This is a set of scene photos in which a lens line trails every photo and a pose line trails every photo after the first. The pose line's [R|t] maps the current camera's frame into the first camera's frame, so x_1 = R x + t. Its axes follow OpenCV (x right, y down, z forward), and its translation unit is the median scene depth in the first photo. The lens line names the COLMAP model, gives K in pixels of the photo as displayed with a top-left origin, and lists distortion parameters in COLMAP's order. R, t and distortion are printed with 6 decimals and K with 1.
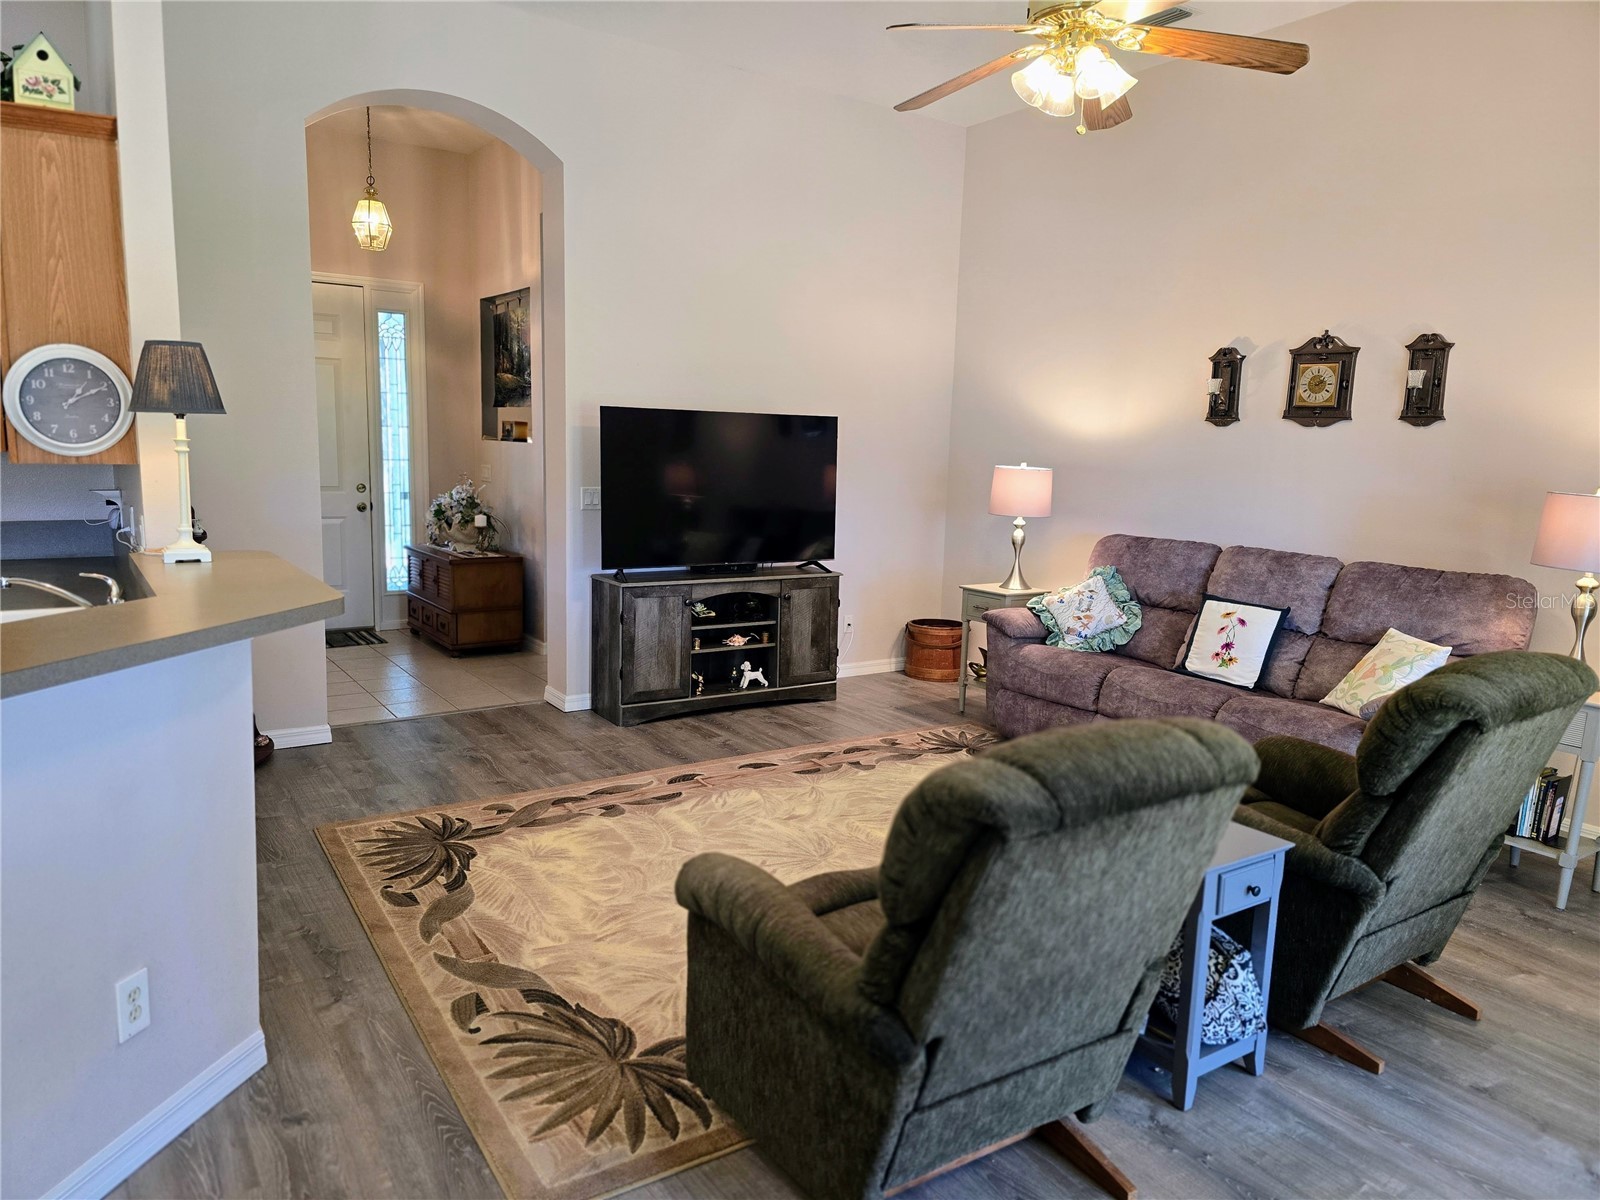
lens RADIAL K [[1078.3, 0, 760.4], [0, 1078.3, 601.4], [0, 0, 1]] dist [0.060047, -0.055086]
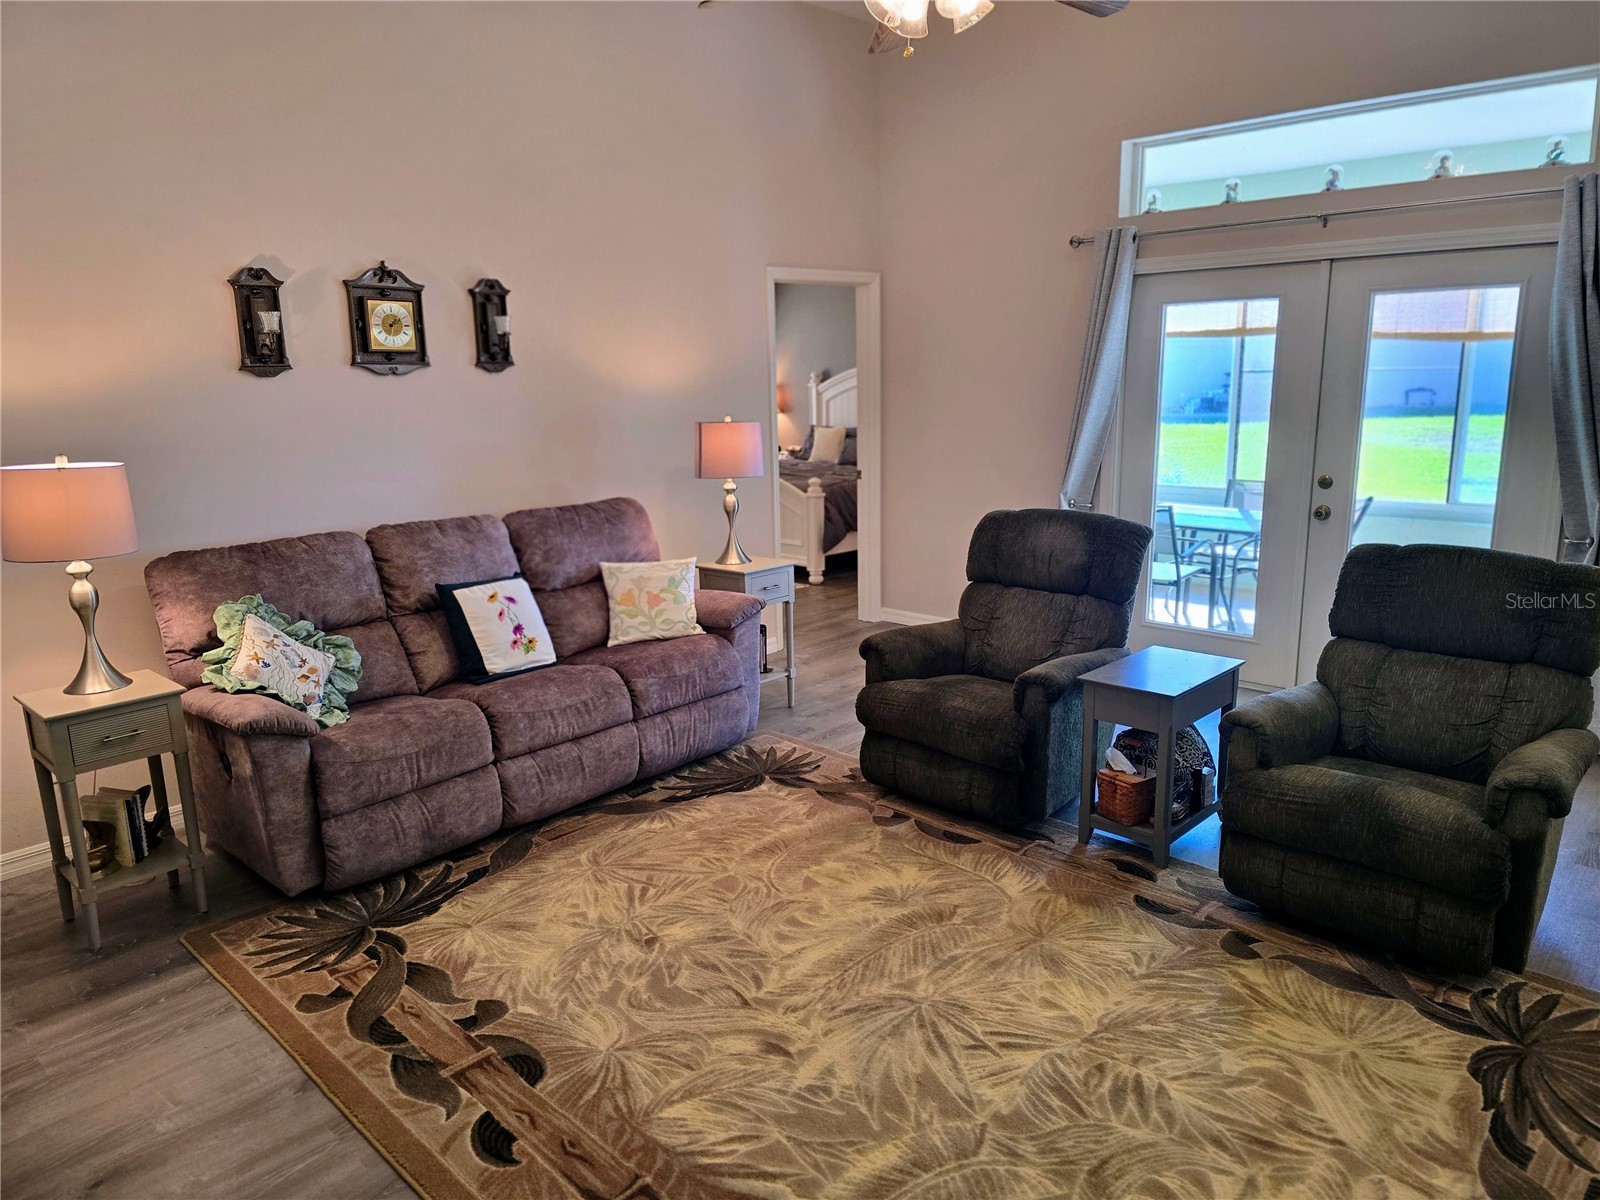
lens RADIAL K [[1078.3, 0, 803.7], [0, 1078.3, 592.4], [0, 0, 1]] dist [0.060047, -0.055086]
pose [[-0.247780, -0.221337, 0.943194, -0.431146], [0.157427, 0.951416, 0.264623, -0.177111], [-0.955940, 0.214052, -0.200897, 0.923017]]
